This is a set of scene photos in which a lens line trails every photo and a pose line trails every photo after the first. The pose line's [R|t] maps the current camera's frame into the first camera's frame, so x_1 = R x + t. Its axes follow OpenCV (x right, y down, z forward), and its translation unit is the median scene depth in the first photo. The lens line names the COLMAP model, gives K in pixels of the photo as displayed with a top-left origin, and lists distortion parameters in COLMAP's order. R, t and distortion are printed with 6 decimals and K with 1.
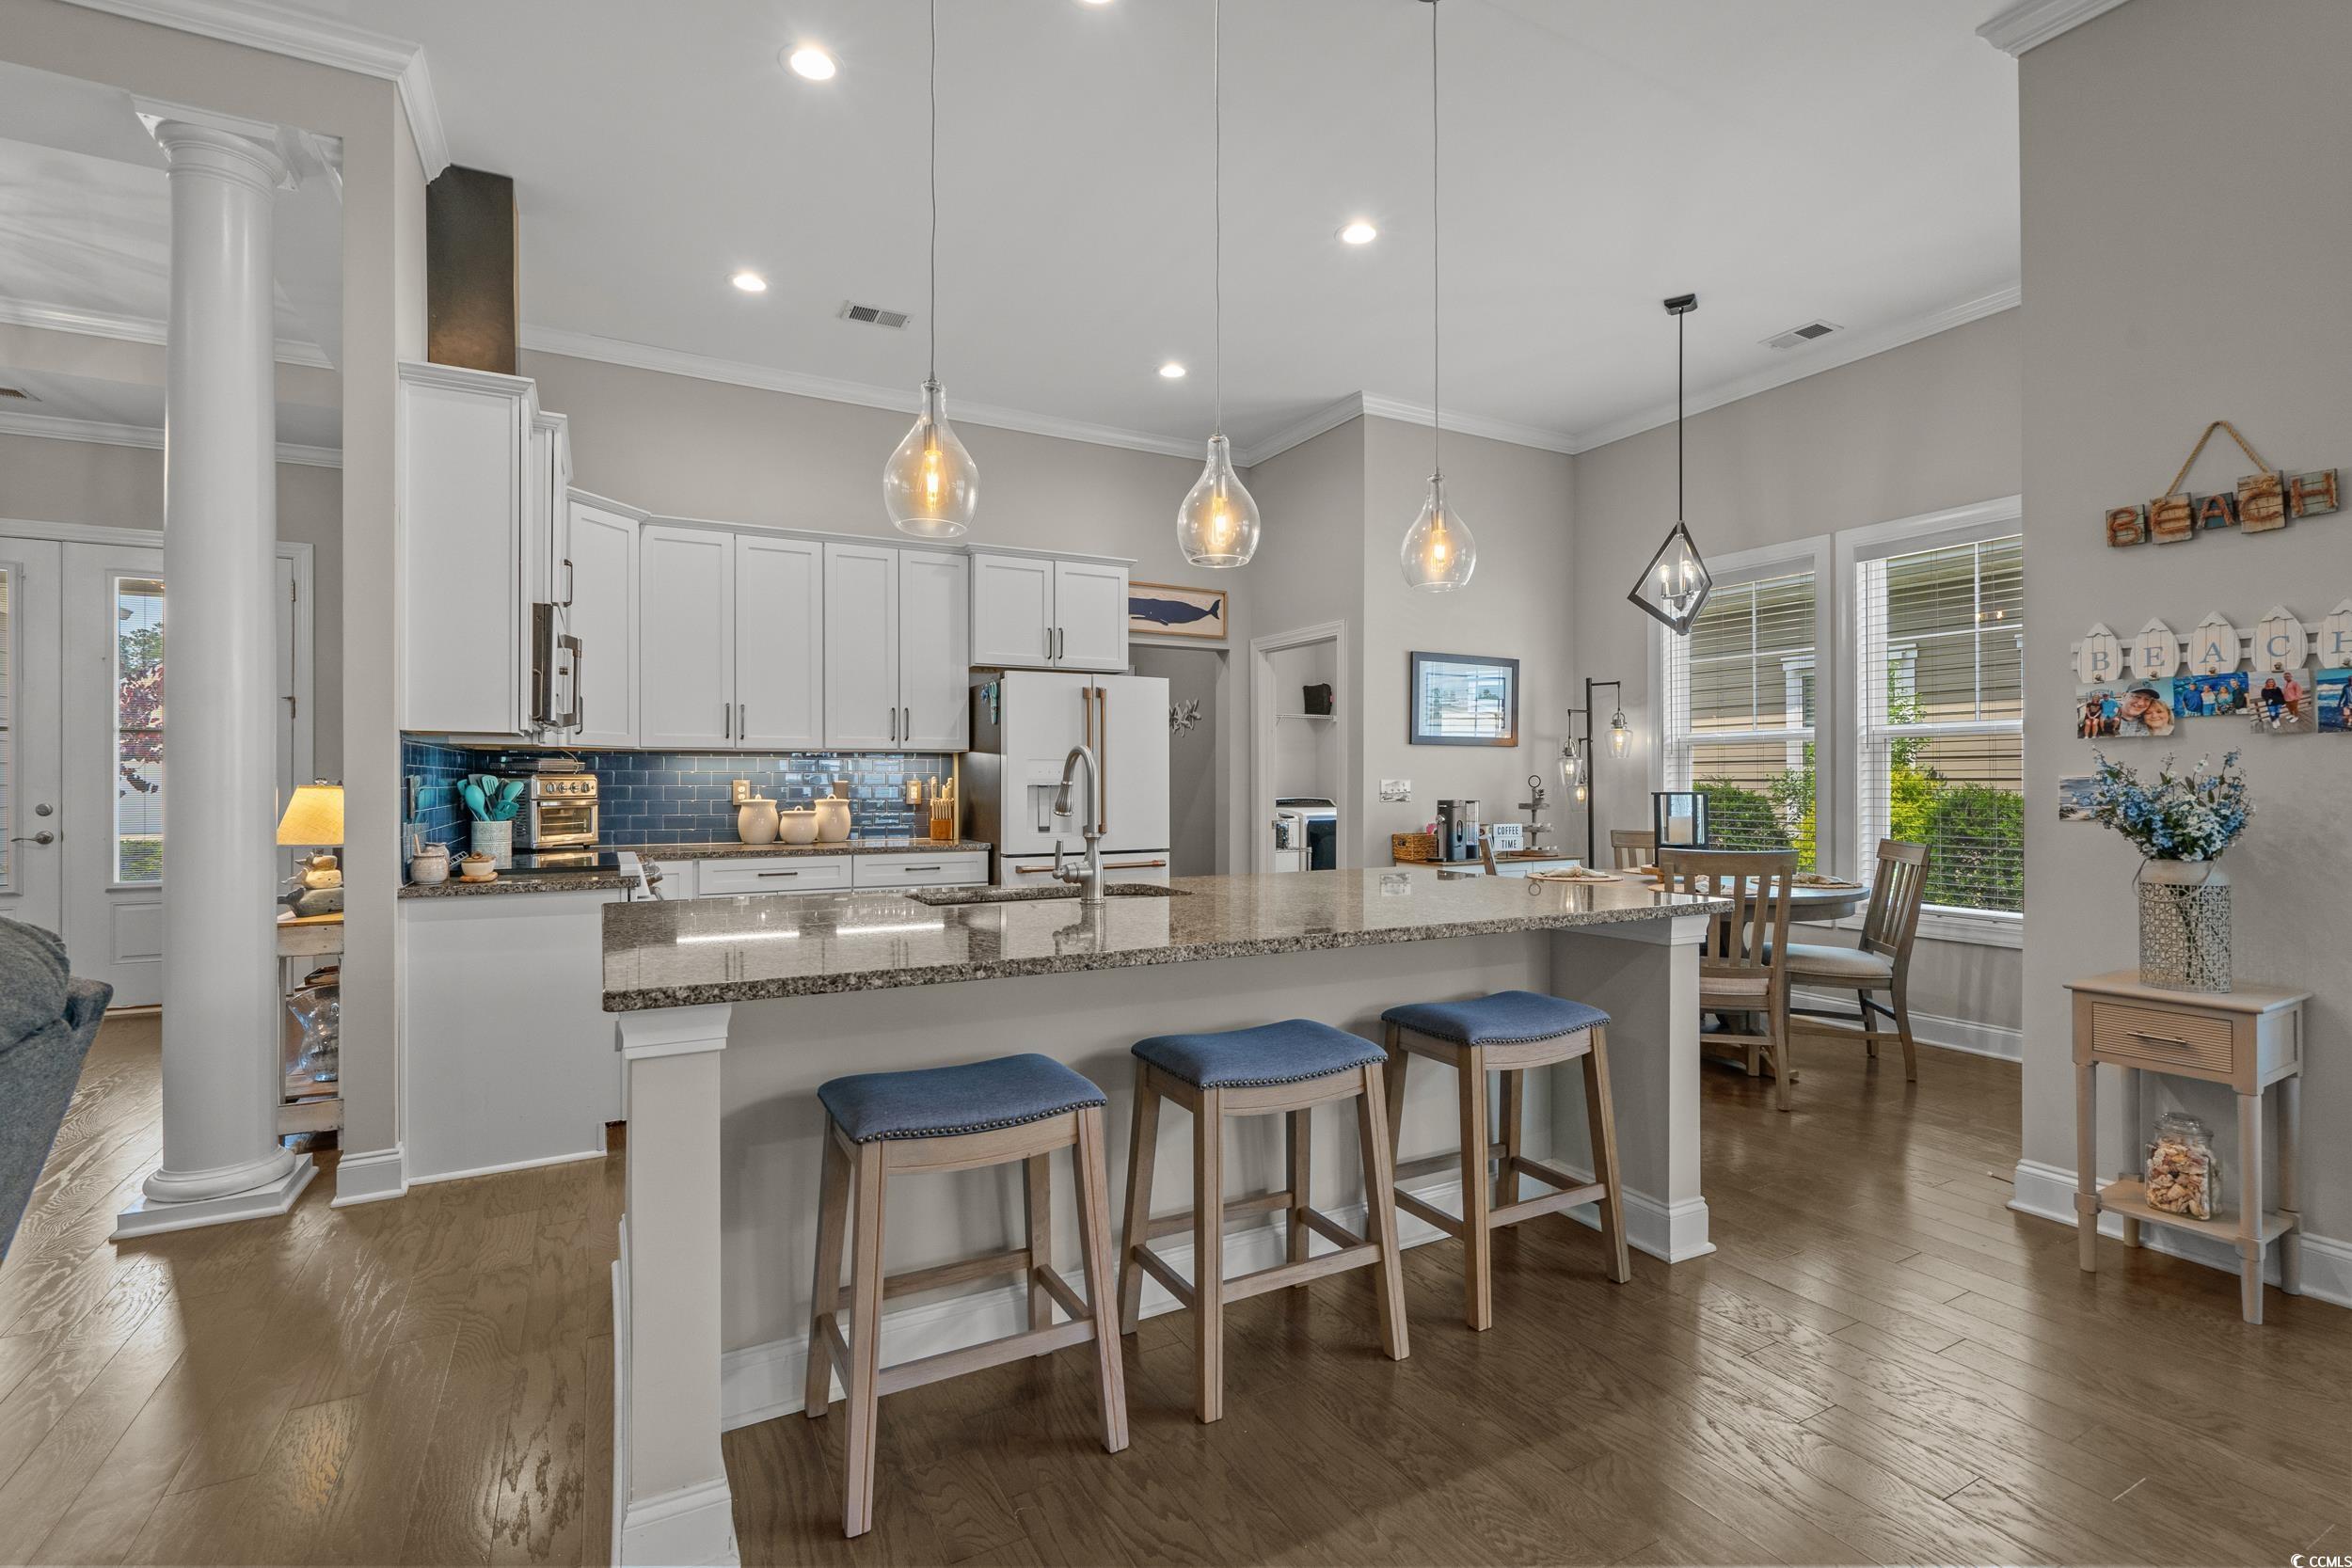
lens RADIAL K [[1056.1, 0, 1180.0], [0, 1056.1, 773.6], [0, 0, 1]] dist [0.000017, -0.000251]
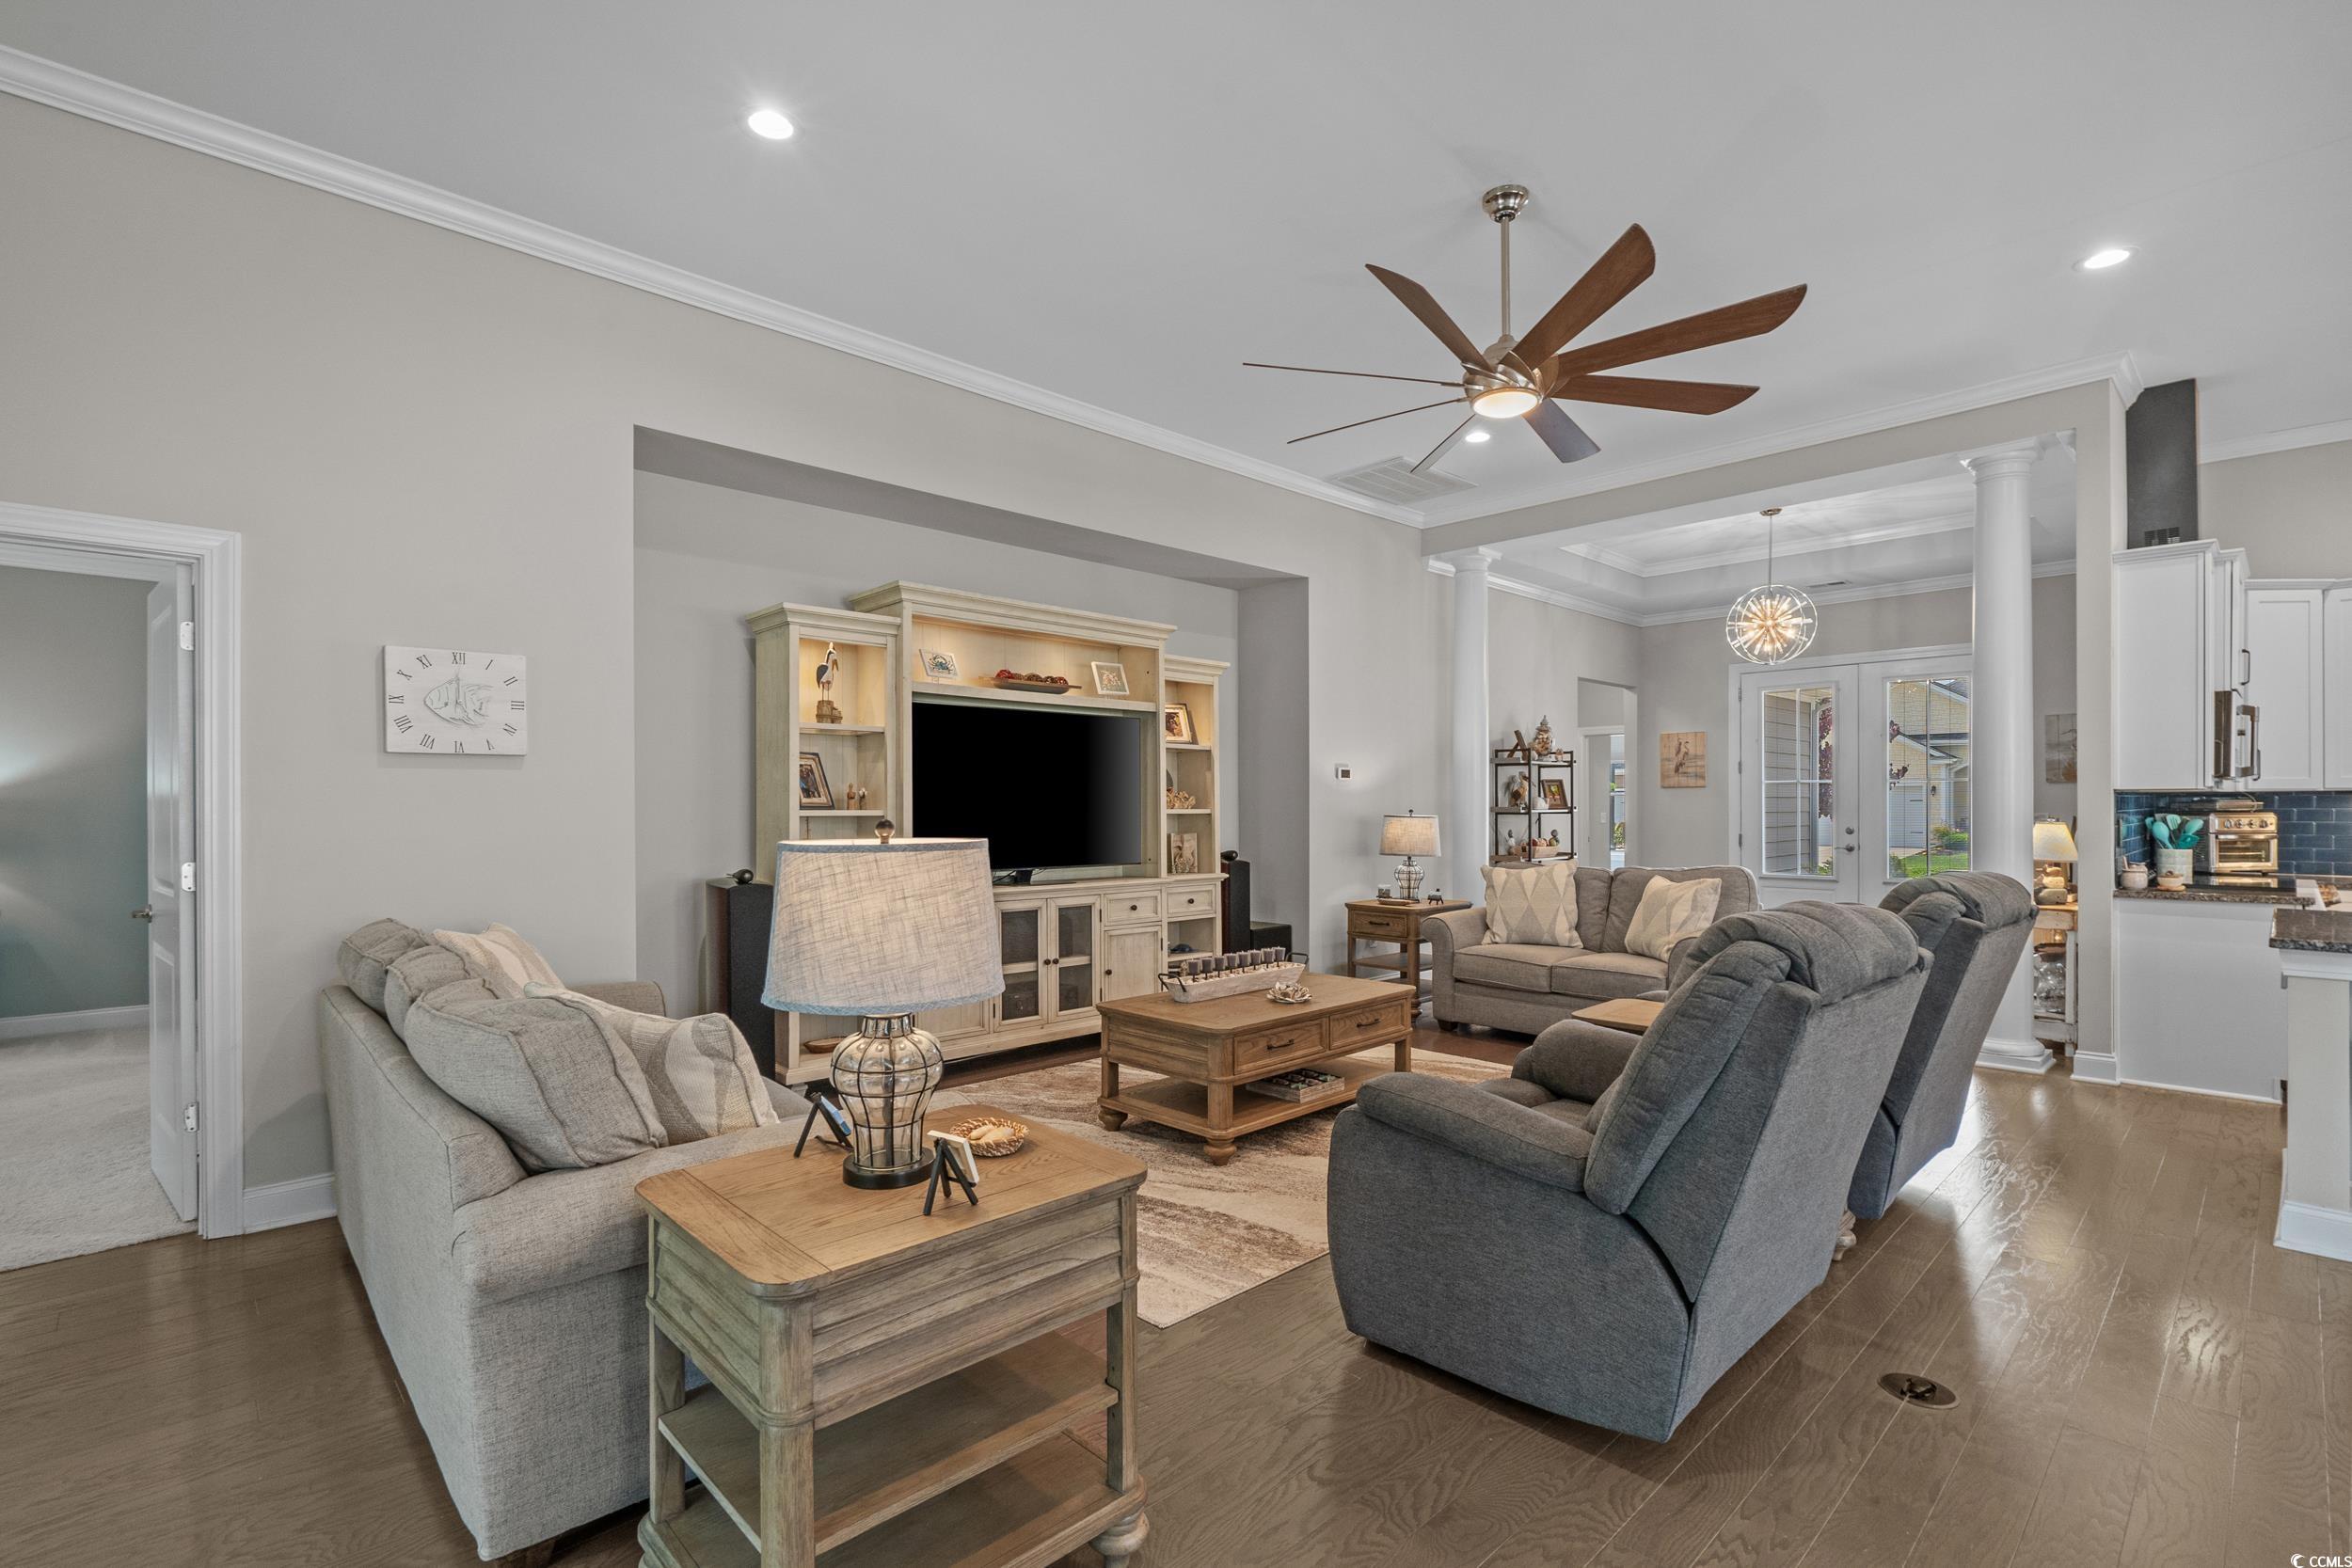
lens RADIAL K [[1056.1, 0, 1171.4], [0, 1056.1, 813.3], [0, 0, 1]] dist [0.000017, -0.000251]
pose [[0.249896, 0.007201, -0.968246, 0.297745], [0.011421, 0.999881, 0.010384, -0.026434], [0.968205, -0.013654, 0.249784, -0.517070]]
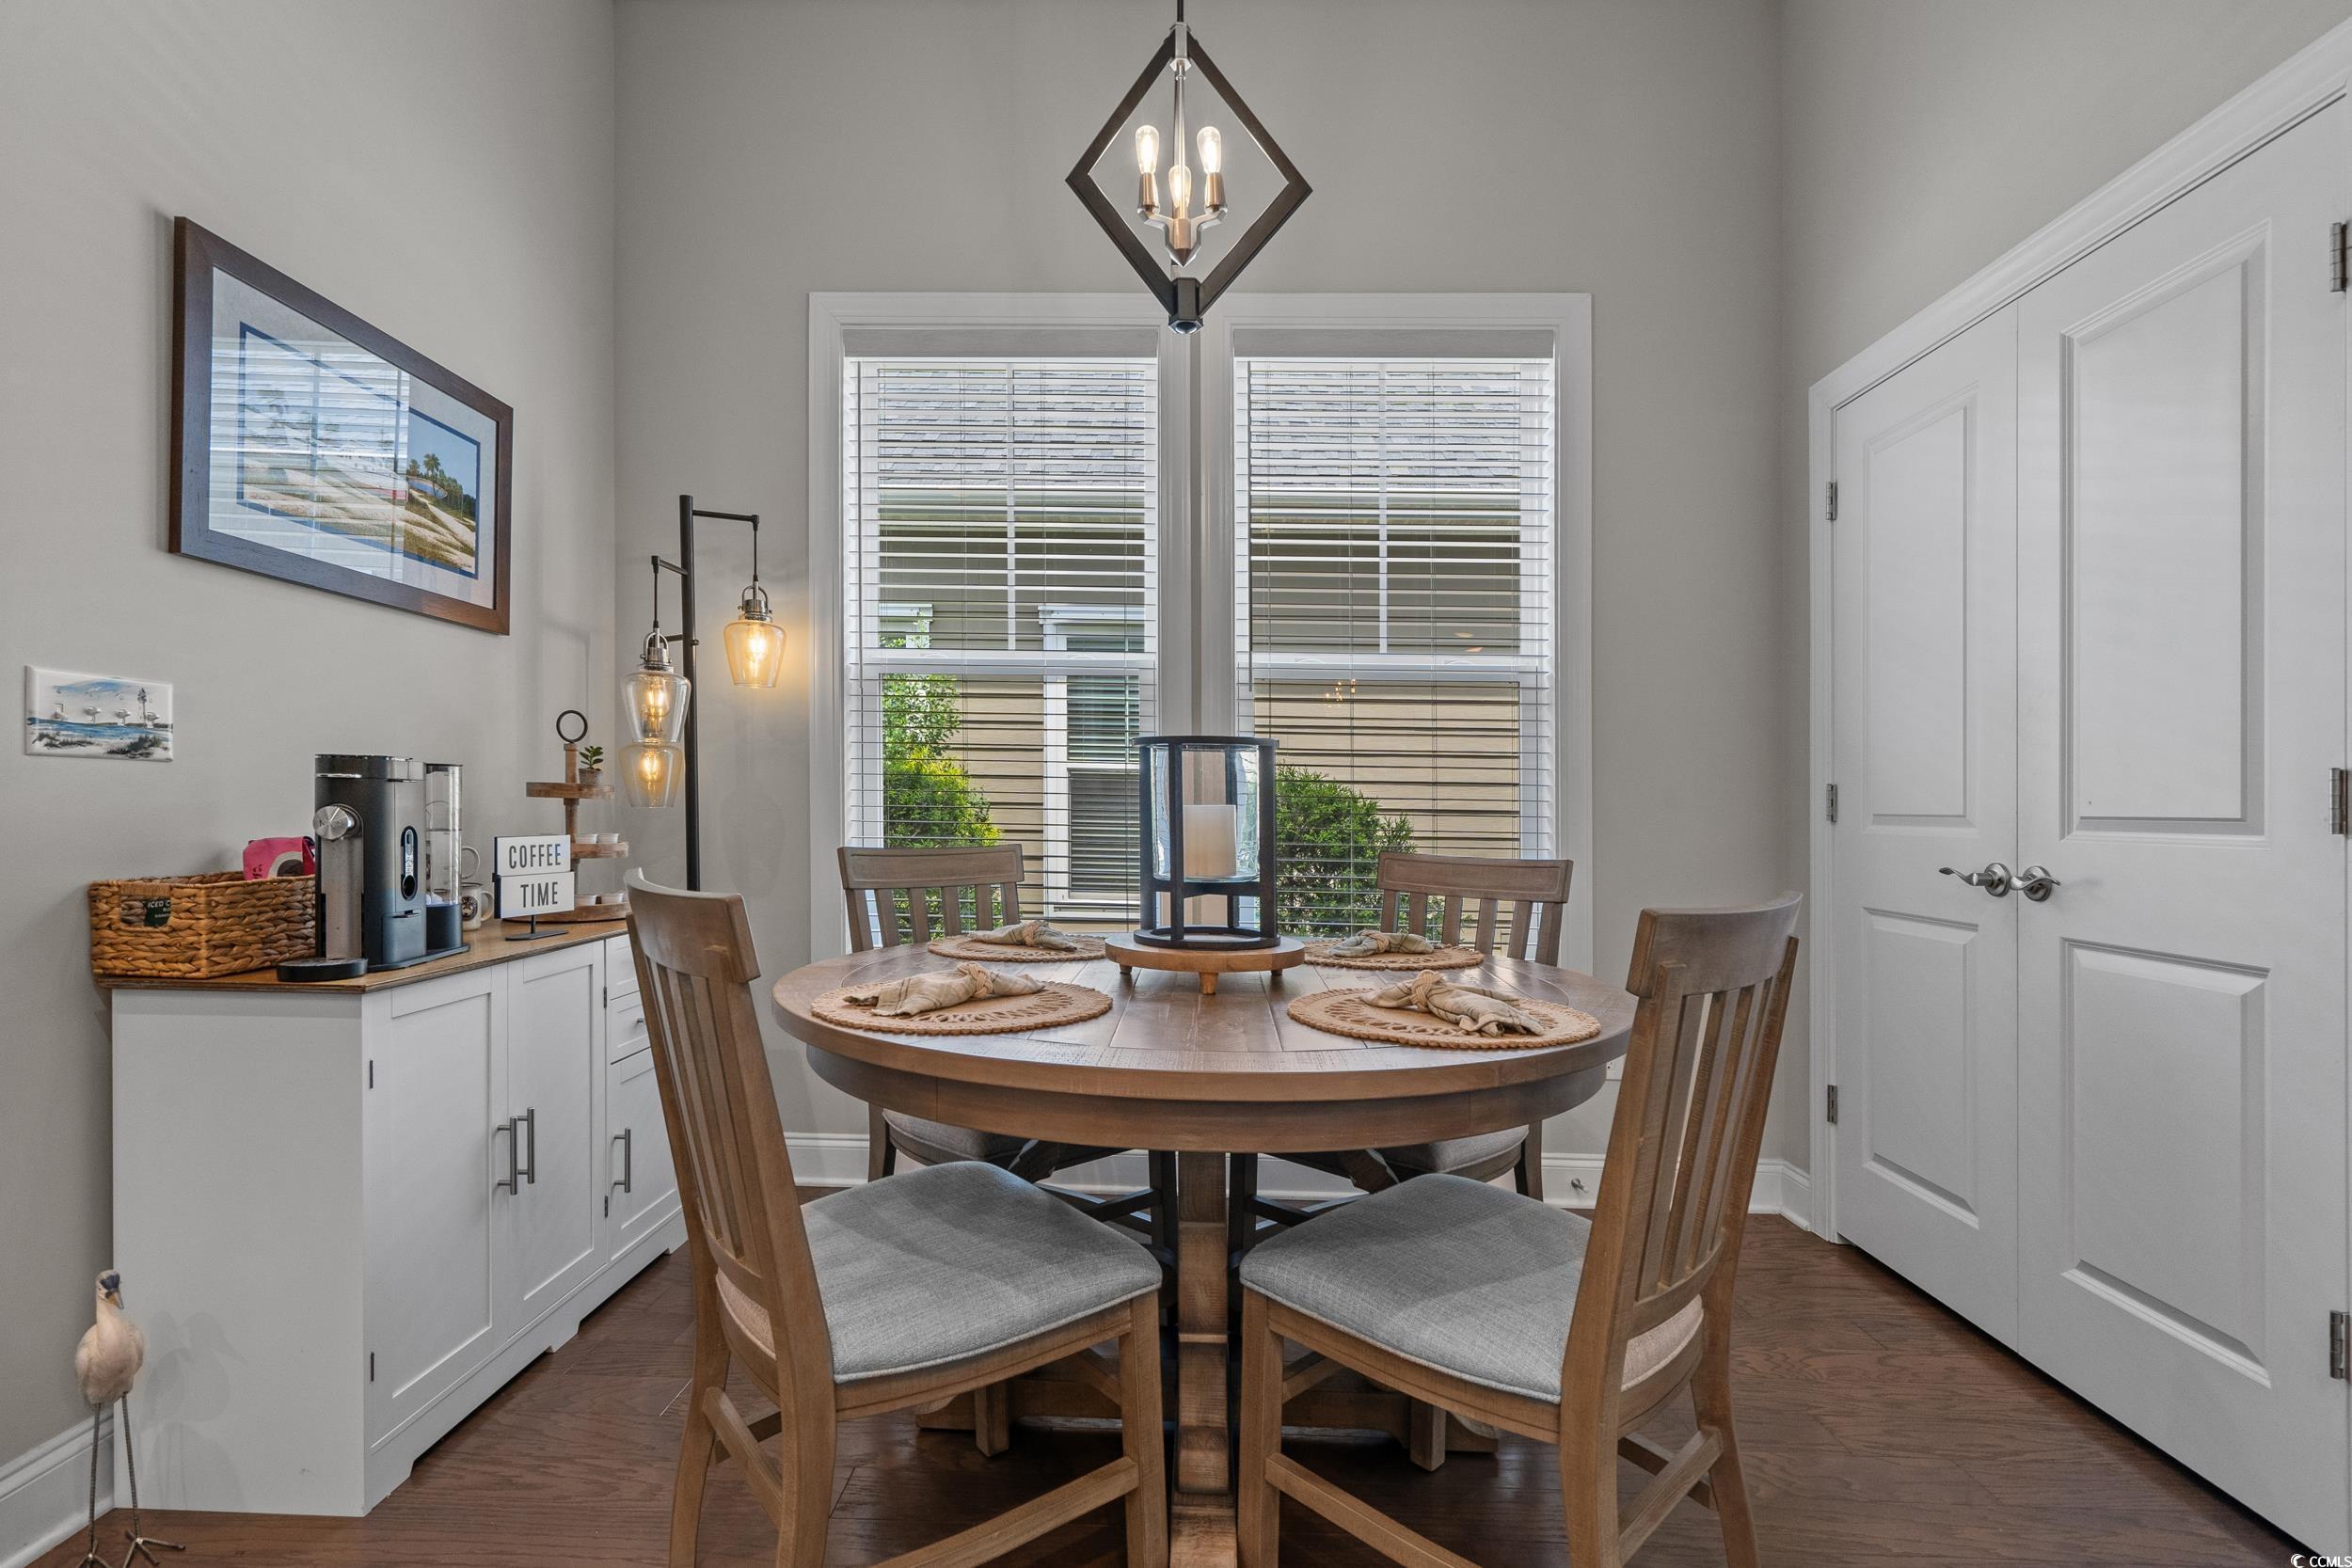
lens RADIAL K [[1158.7, 0, 1180.2], [0, 1158.7, 806.7], [0, 0, 1]] dist [0.004069, 0.000276]
pose [[0.511744, 0.011200, 0.859065, 0.125260], [-0.022451, 0.999748, 0.000340, 0.043905], [-0.858845, -0.019461, 0.511867, 0.836569]]
